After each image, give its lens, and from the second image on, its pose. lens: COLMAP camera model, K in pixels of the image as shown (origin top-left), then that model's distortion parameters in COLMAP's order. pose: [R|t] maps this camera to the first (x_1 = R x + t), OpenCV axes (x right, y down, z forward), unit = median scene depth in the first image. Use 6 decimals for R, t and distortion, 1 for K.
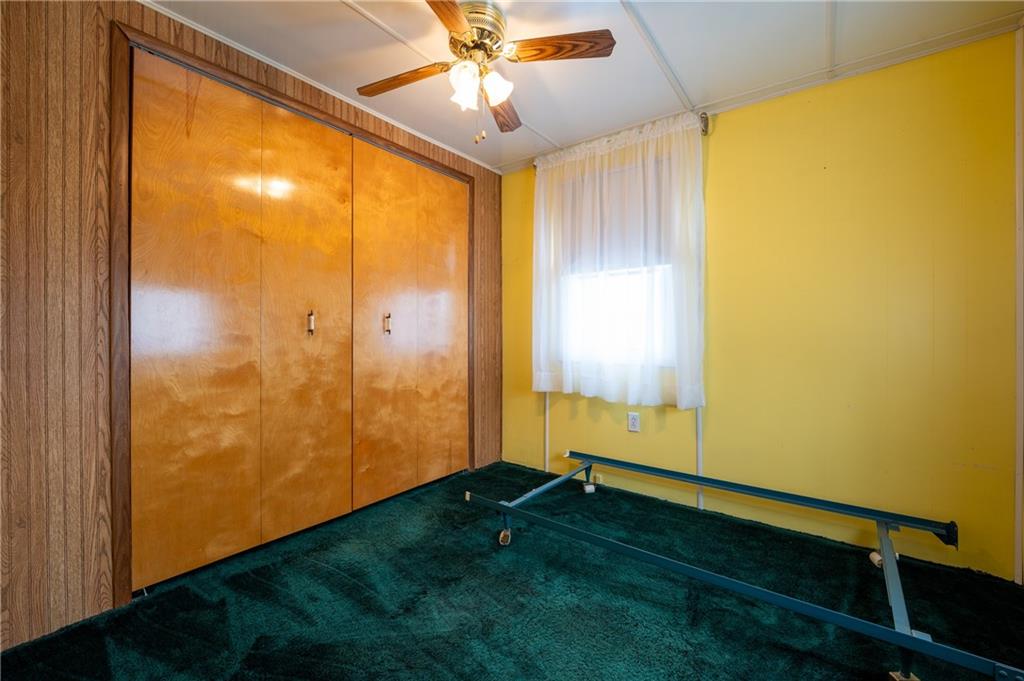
lens RADIAL K [[419.2, 0, 510.8], [0, 419.2, 337.9], [0, 0, 1]] dist [-0.011056, -0.000848]
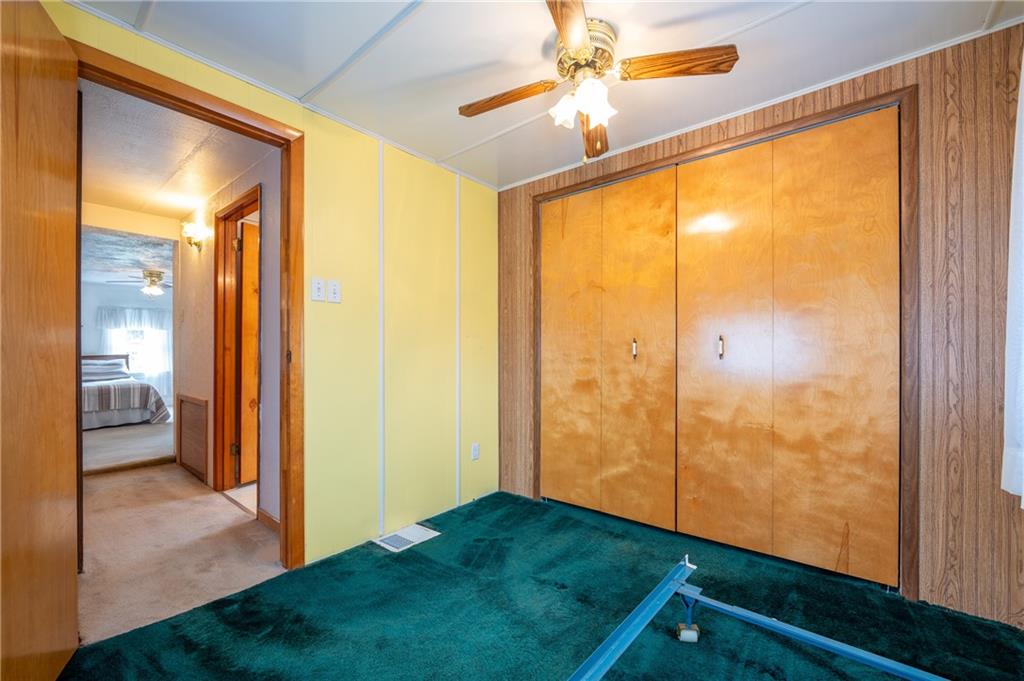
lens RADIAL K [[419.2, 0, 502.6], [0, 419.2, 353.9], [0, 0, 1]] dist [-0.011056, -0.000848]
pose [[-0.049202, 0.002584, -0.998785, 0.694241], [-0.004863, 0.999984, 0.002826, -0.022374], [0.998777, 0.004996, -0.049189, 0.650652]]
